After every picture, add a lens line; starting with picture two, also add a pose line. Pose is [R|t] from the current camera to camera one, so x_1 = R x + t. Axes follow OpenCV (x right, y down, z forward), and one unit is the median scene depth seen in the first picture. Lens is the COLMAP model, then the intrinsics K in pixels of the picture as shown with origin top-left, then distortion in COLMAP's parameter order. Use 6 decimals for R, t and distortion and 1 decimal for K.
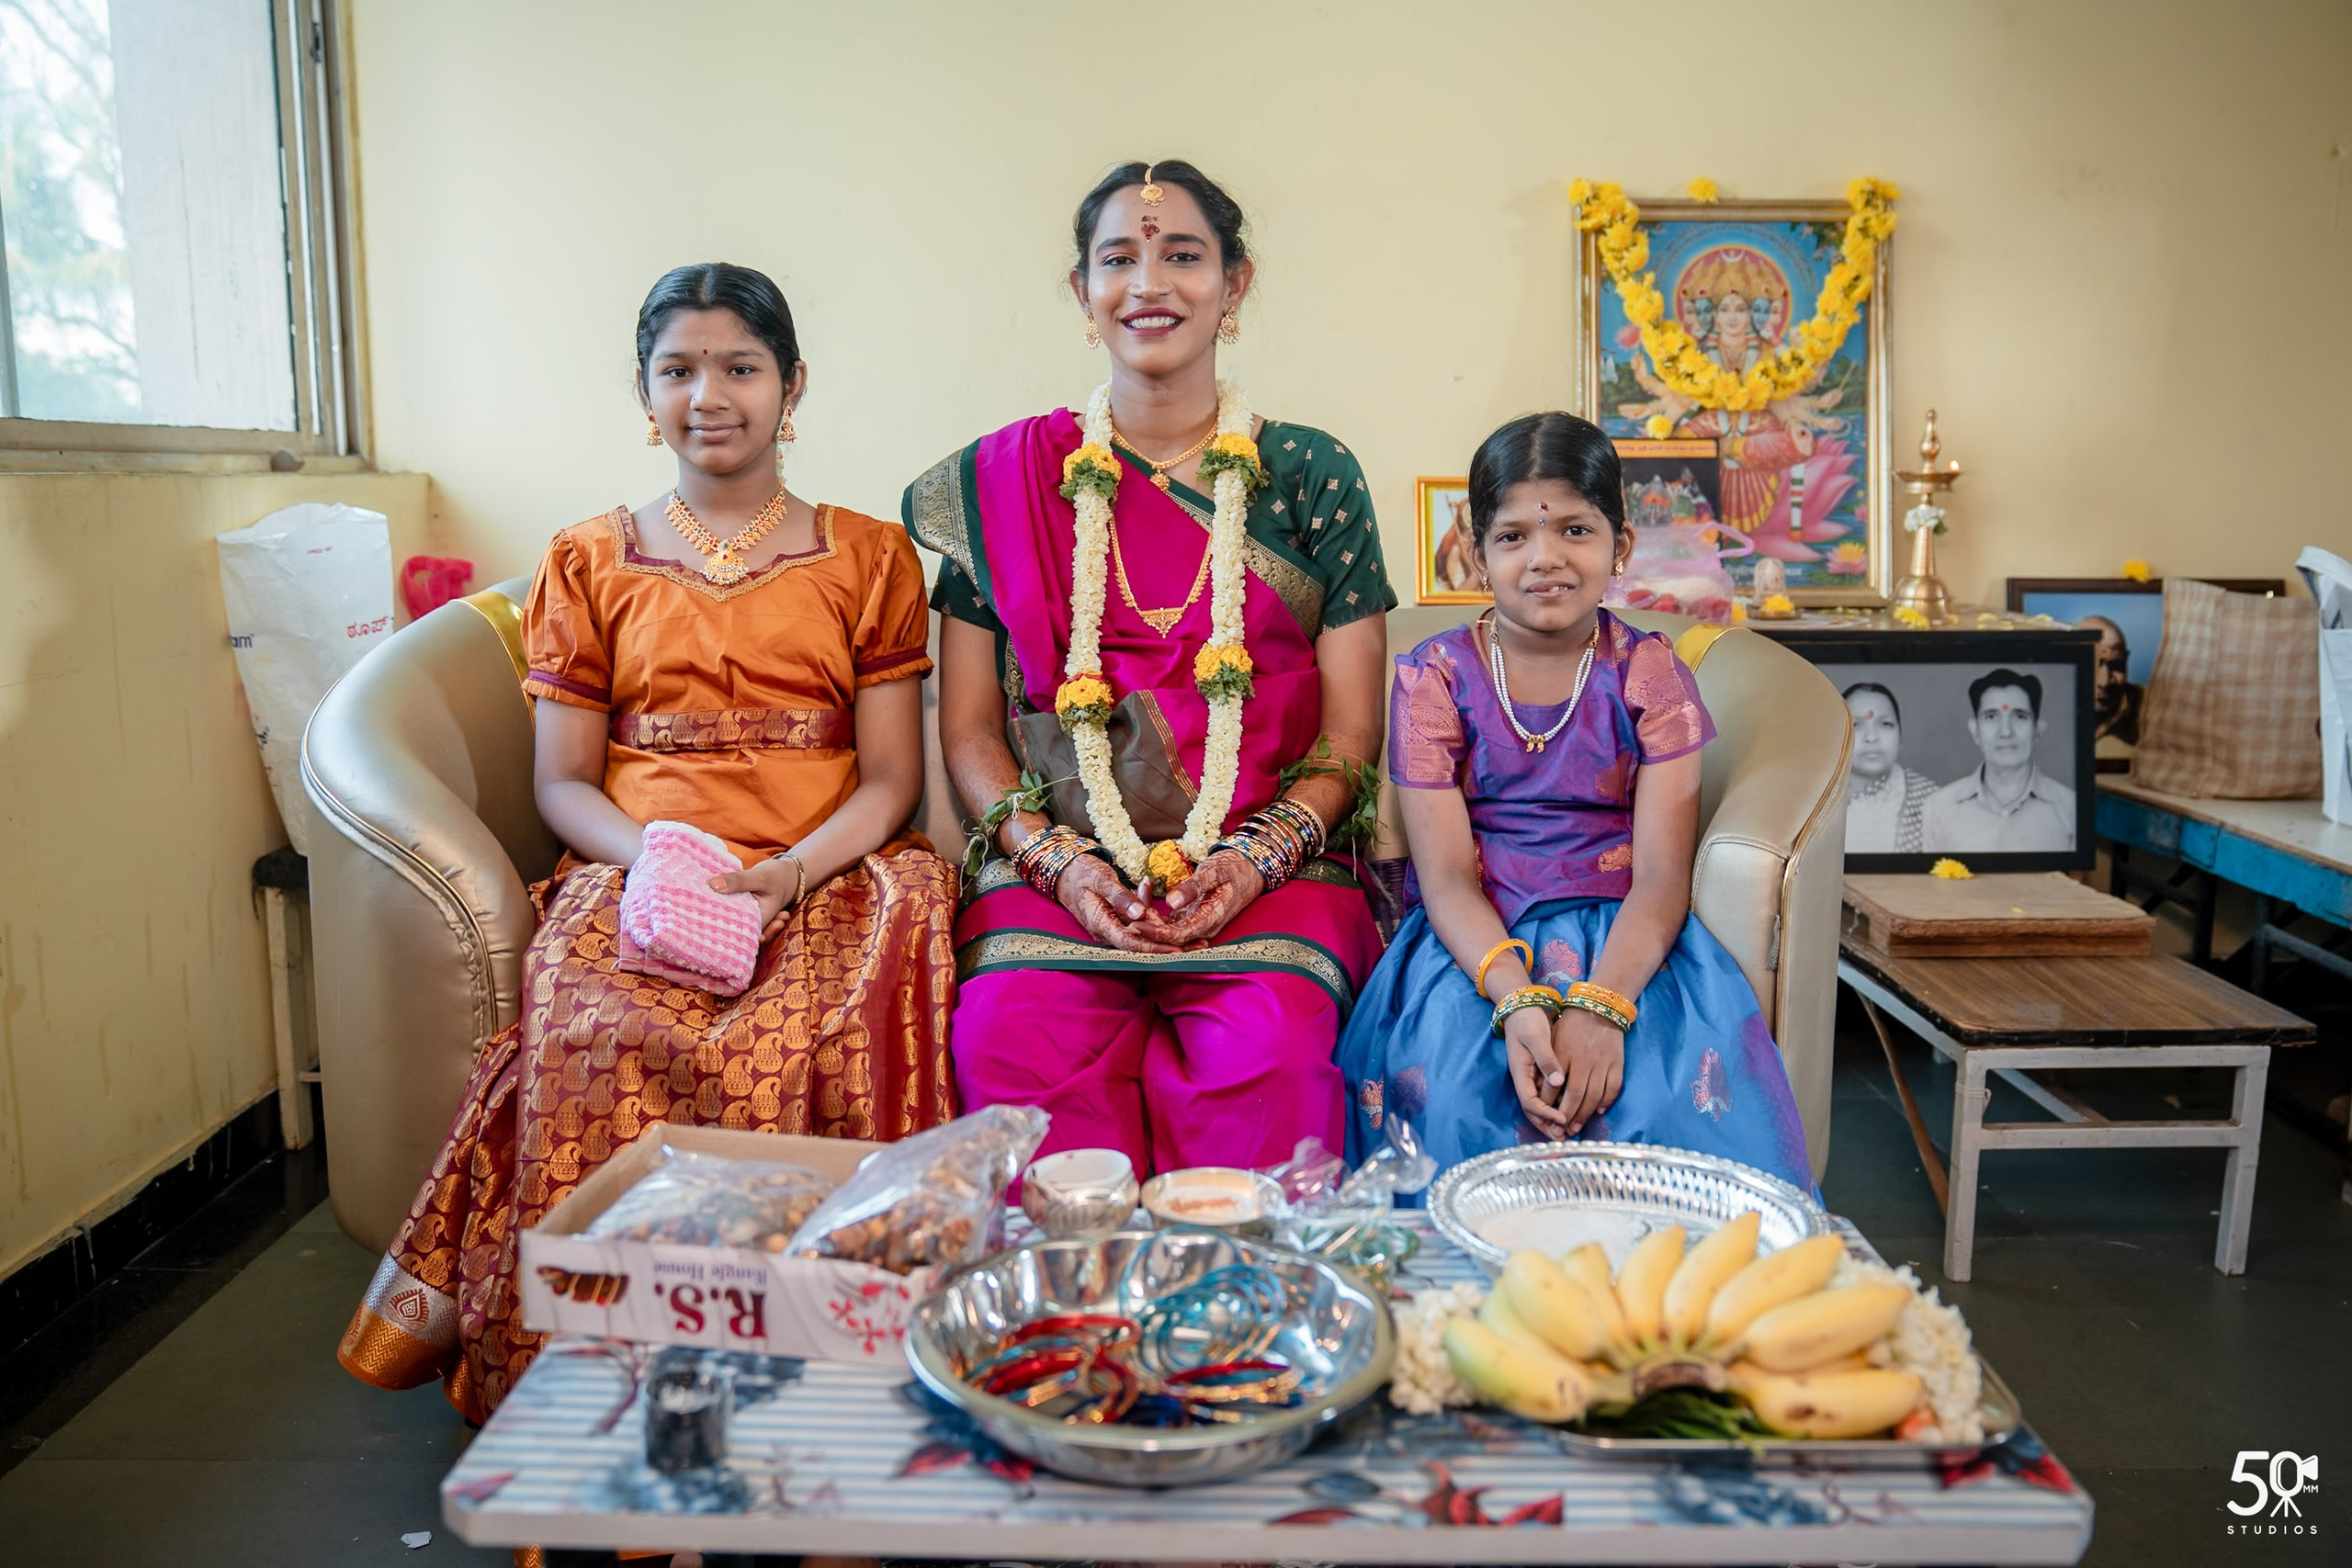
lens RADIAL K [[2036.5, 0, 1173.6], [0, 2036.5, 788.9], [0, 0, 1]] dist [-0.079357, 0.036227]
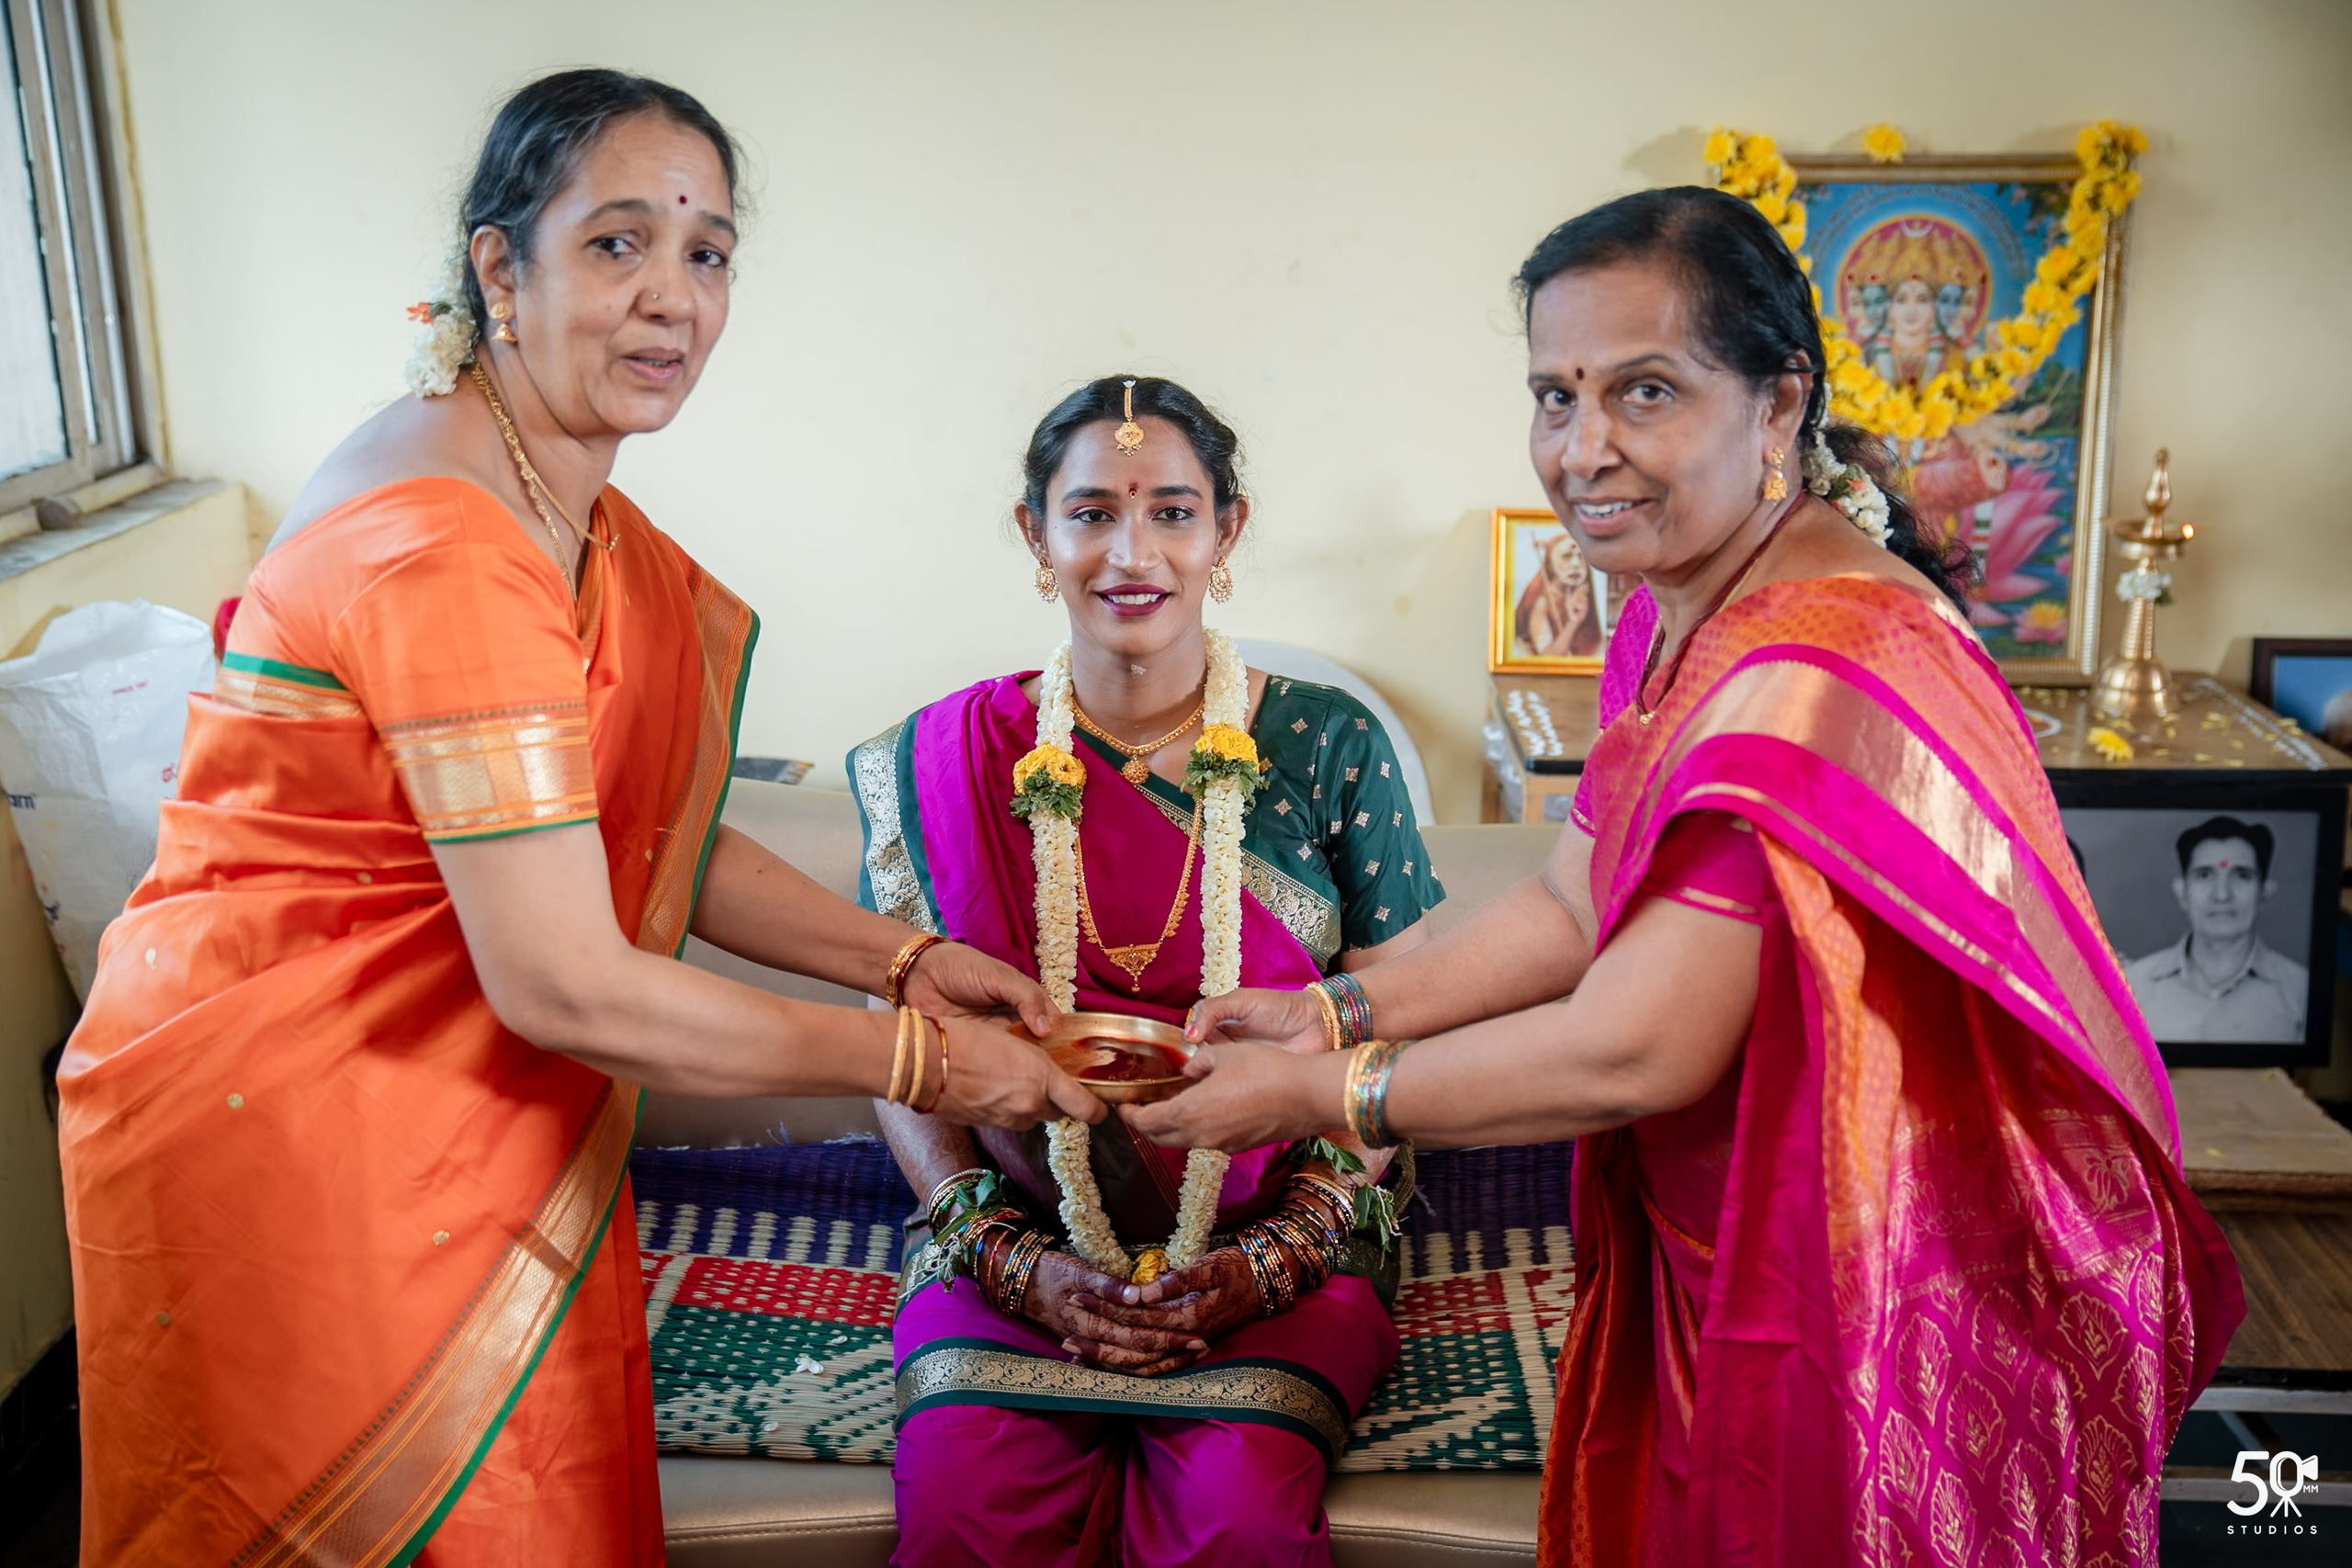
lens RADIAL K [[2649.6, 0, 1189.2], [0, 2649.6, 784.1], [0, 0, 1]] dist [0.068486, 0.000000]
pose [[0.999826, 0.014131, -0.012212, 0.014344], [-0.012220, 0.989445, 0.144395, -0.200563], [0.014124, -0.144221, 0.989445, -0.047546]]
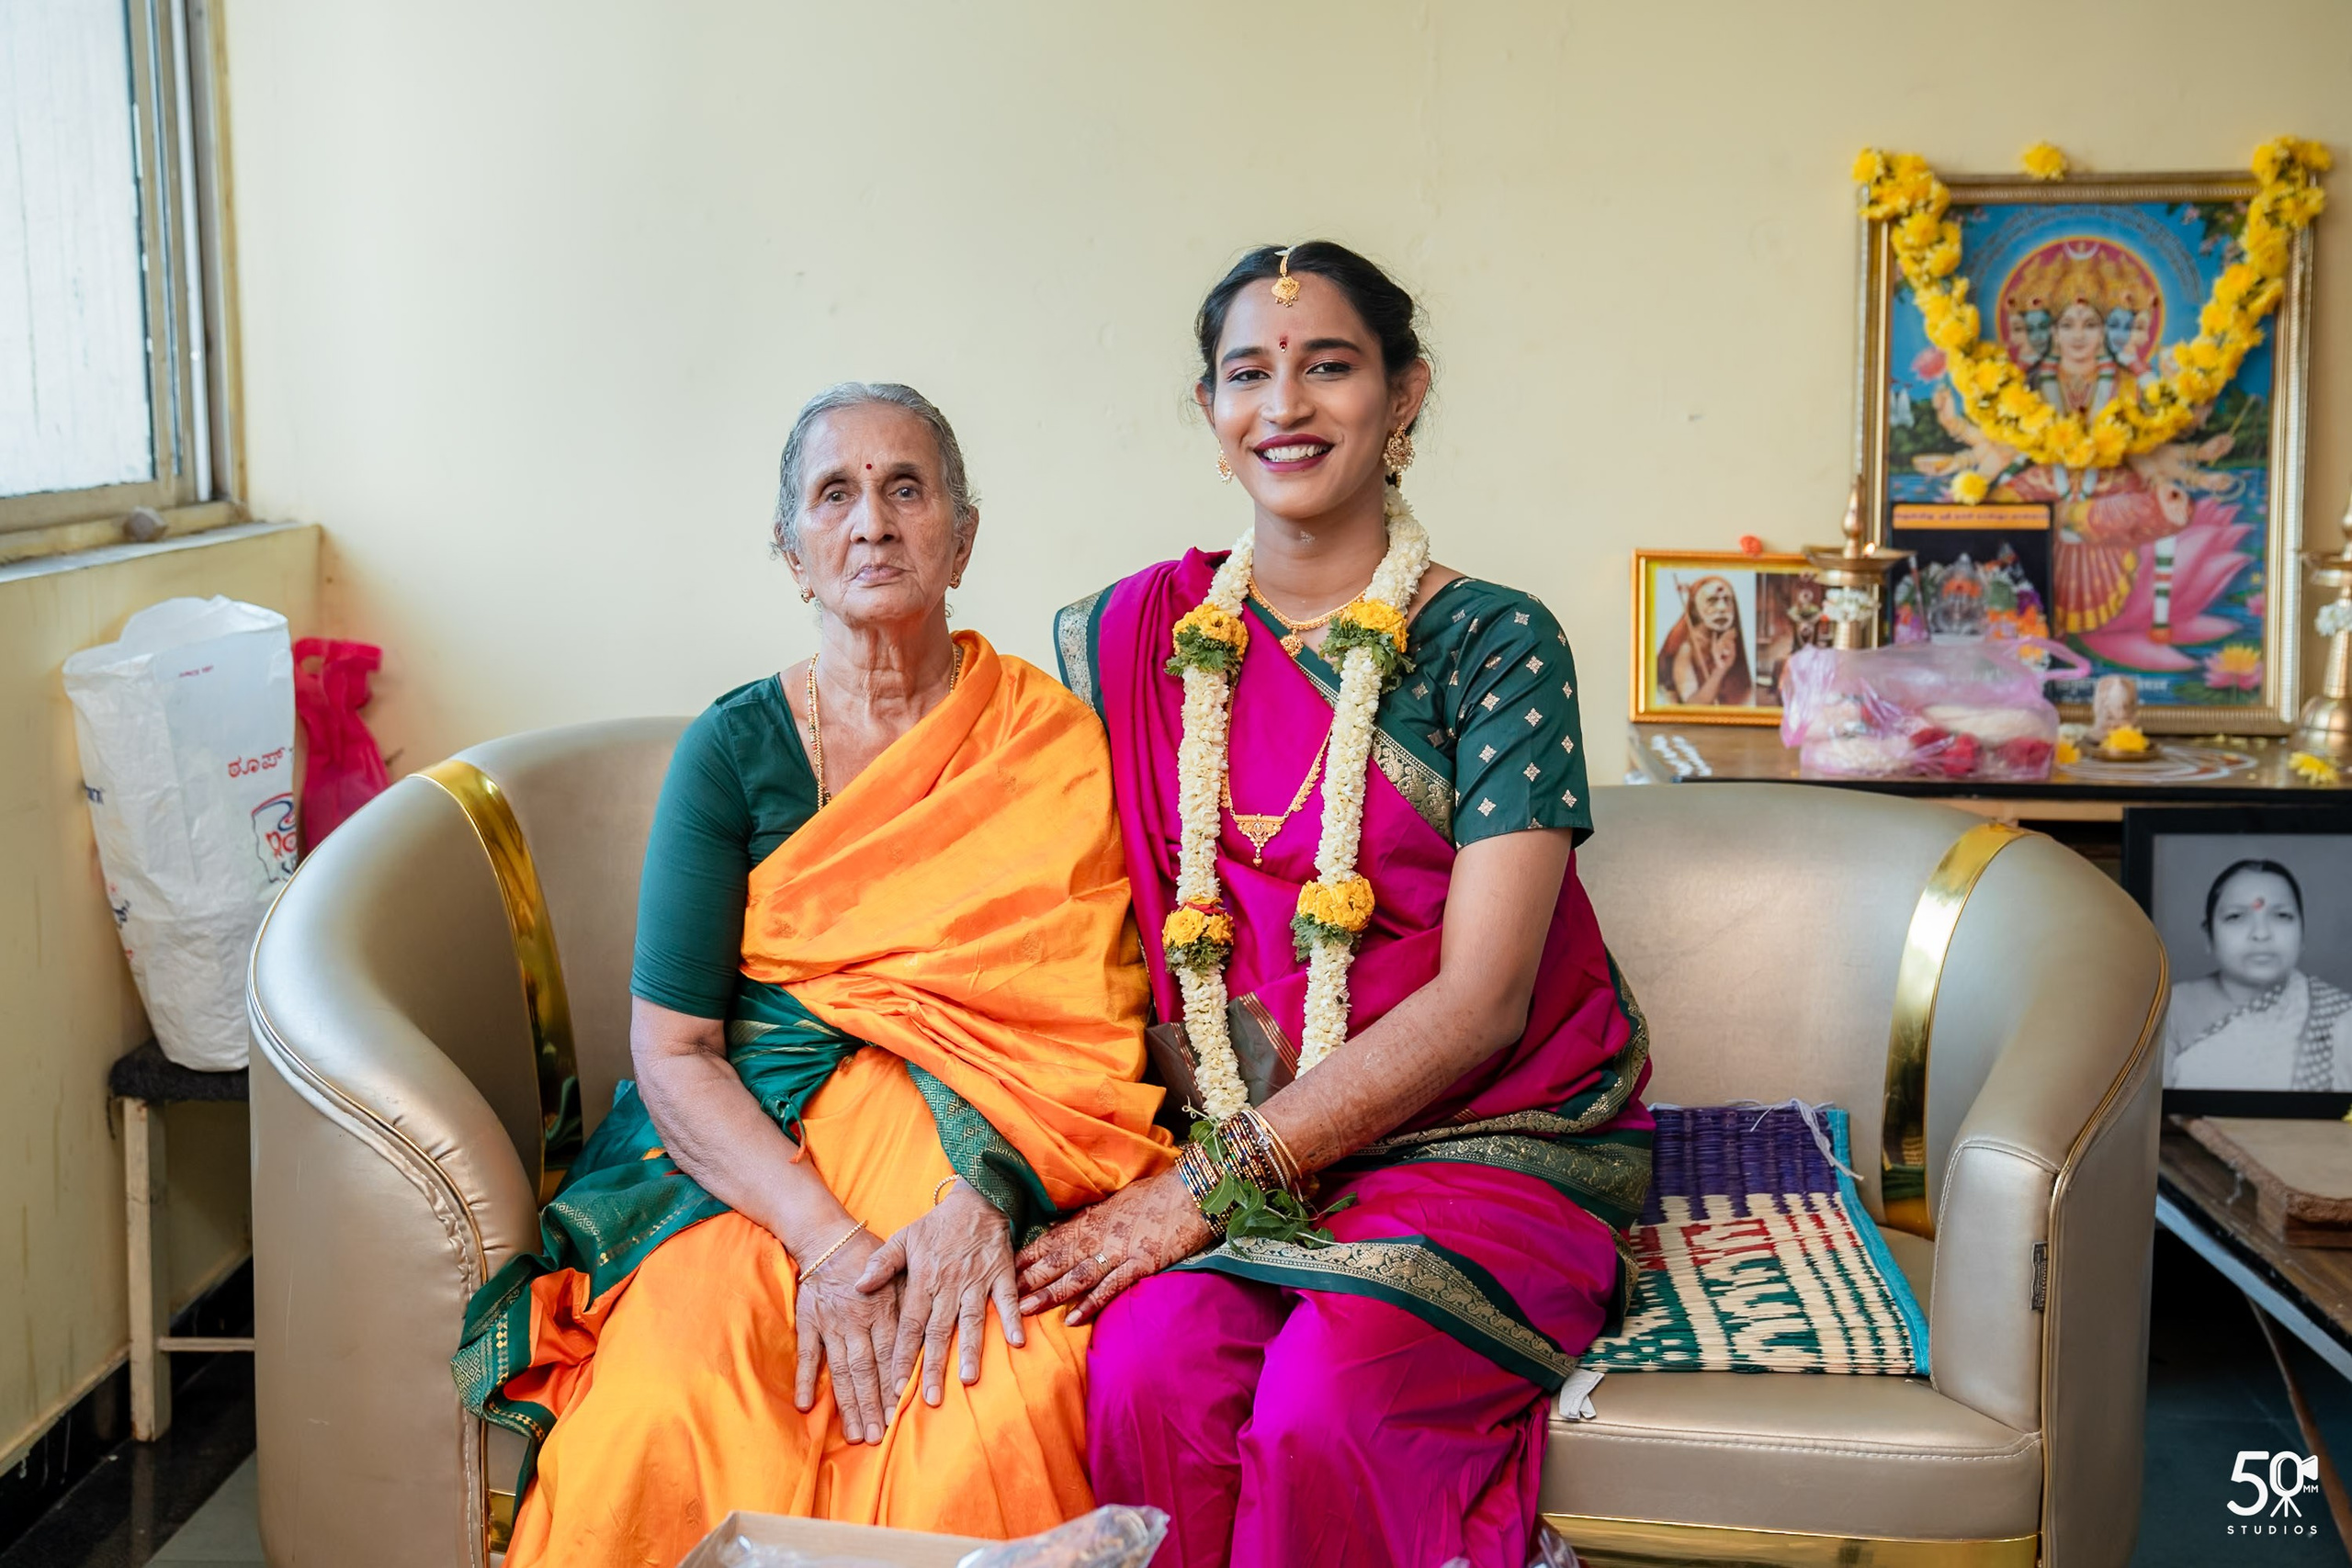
lens RADIAL K [[3143.9, 0, 1135.9], [0, 3143.9, 759.4], [0, 0, 1]] dist [0.134781, 0.000000]
pose [[0.998503, 0.015994, -0.052303, -0.001747], [-0.016217, 0.999861, -0.003828, -0.070811], [0.052235, 0.004670, 0.998624, -0.175738]]
